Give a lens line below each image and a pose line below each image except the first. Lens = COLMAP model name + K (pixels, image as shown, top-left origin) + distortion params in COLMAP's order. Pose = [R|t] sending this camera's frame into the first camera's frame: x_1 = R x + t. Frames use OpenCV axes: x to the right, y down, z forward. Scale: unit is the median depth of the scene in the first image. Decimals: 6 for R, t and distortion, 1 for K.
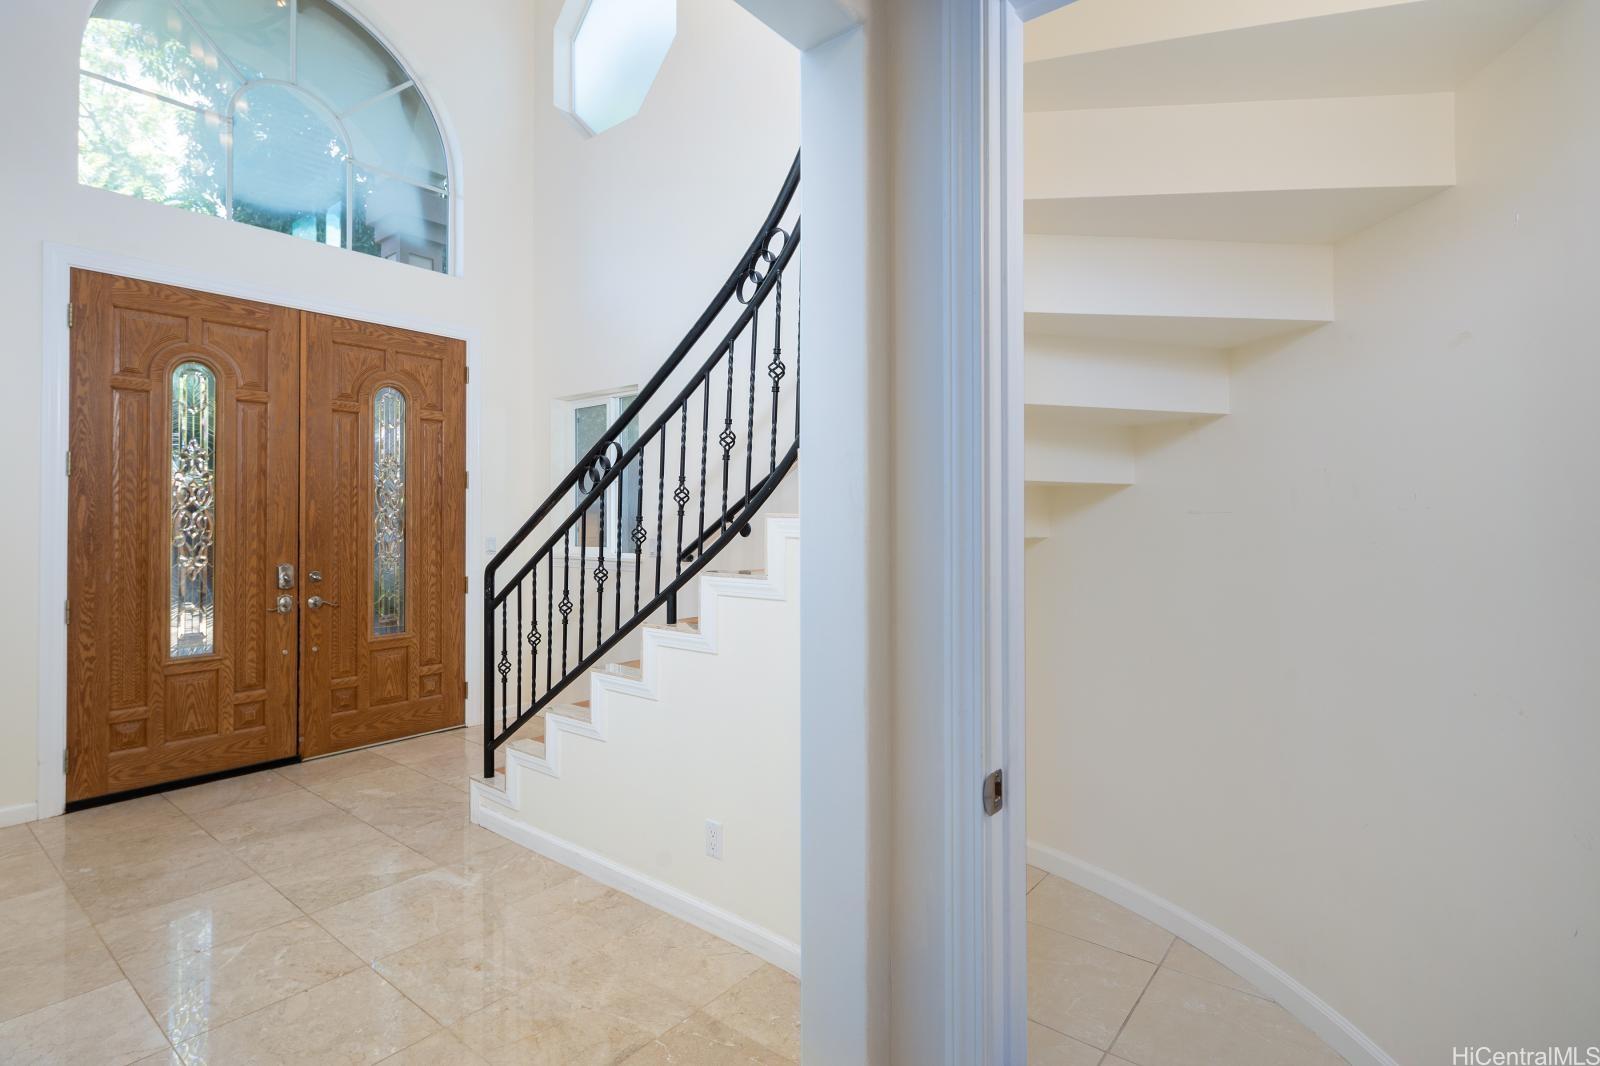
lens RADIAL K [[788.3, 0, 808.0], [0, 788.3, 522.1], [0, 0, 1]] dist [0.000525, -0.000119]
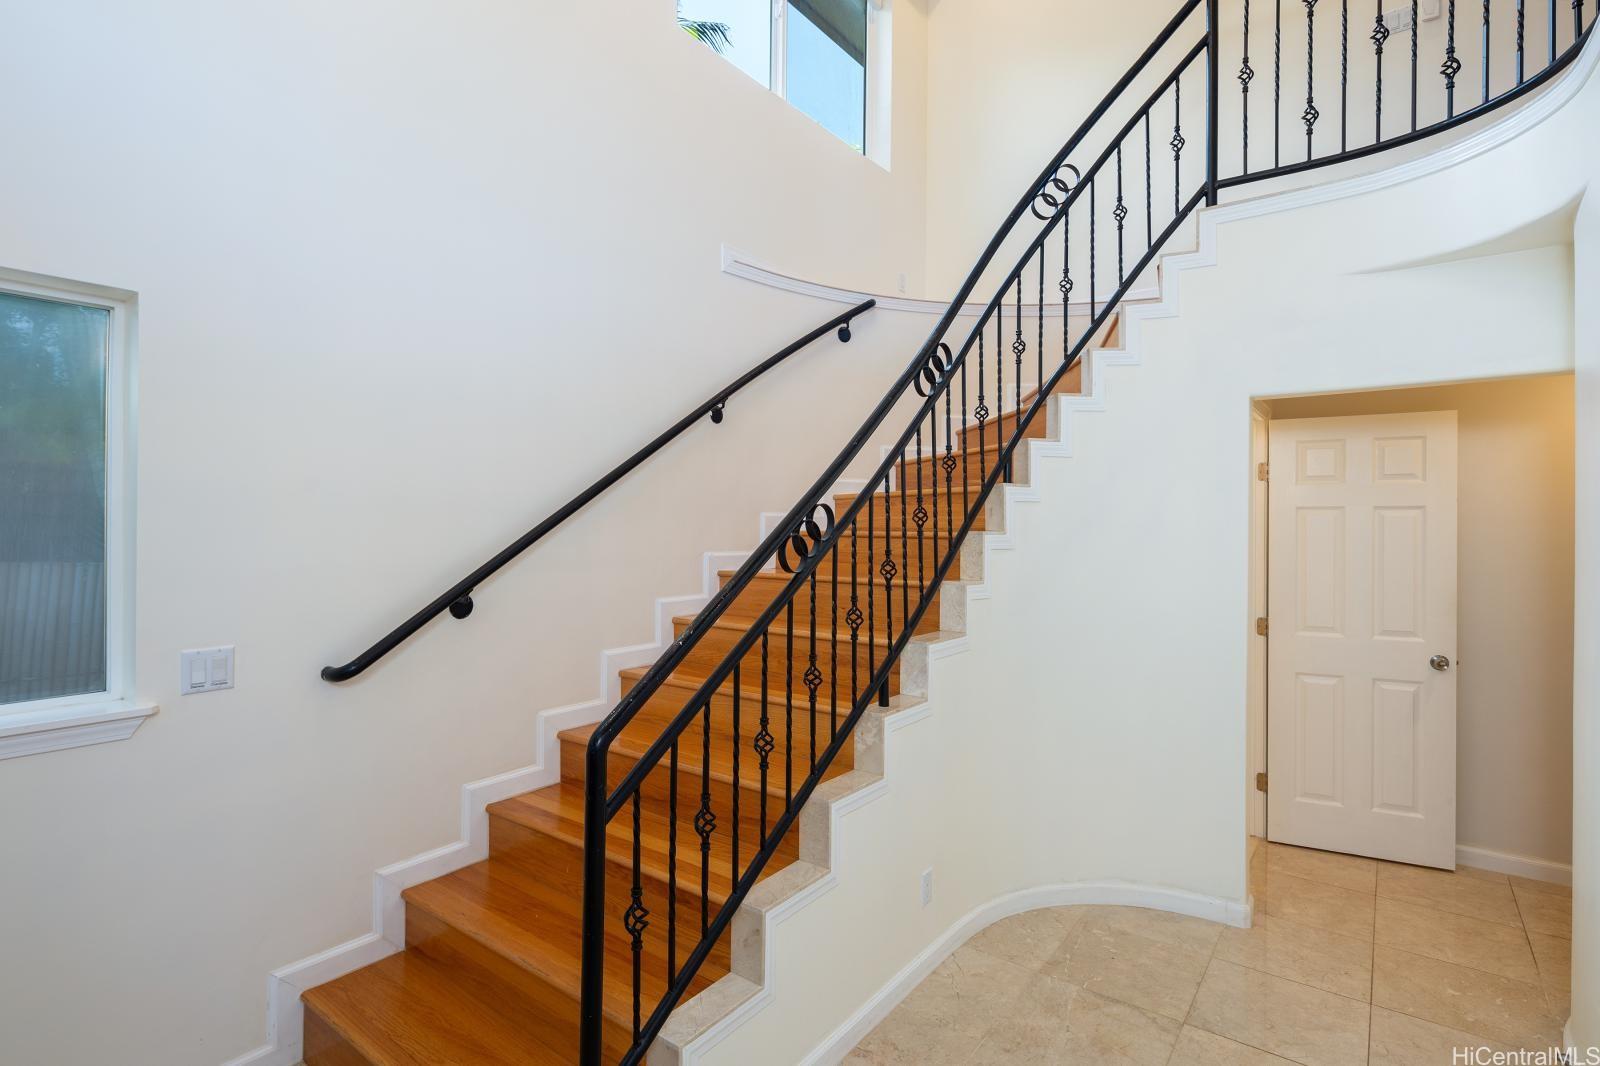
lens RADIAL K [[788.3, 0, 807.4], [0, 788.3, 531.5], [0, 0, 1]] dist [0.000525, -0.000119]
pose [[-0.032899, -0.010045, 0.999408, -1.176733], [0.004876, 0.999936, 0.010210, -0.094262], [-0.999447, 0.005209, -0.032848, 1.188347]]
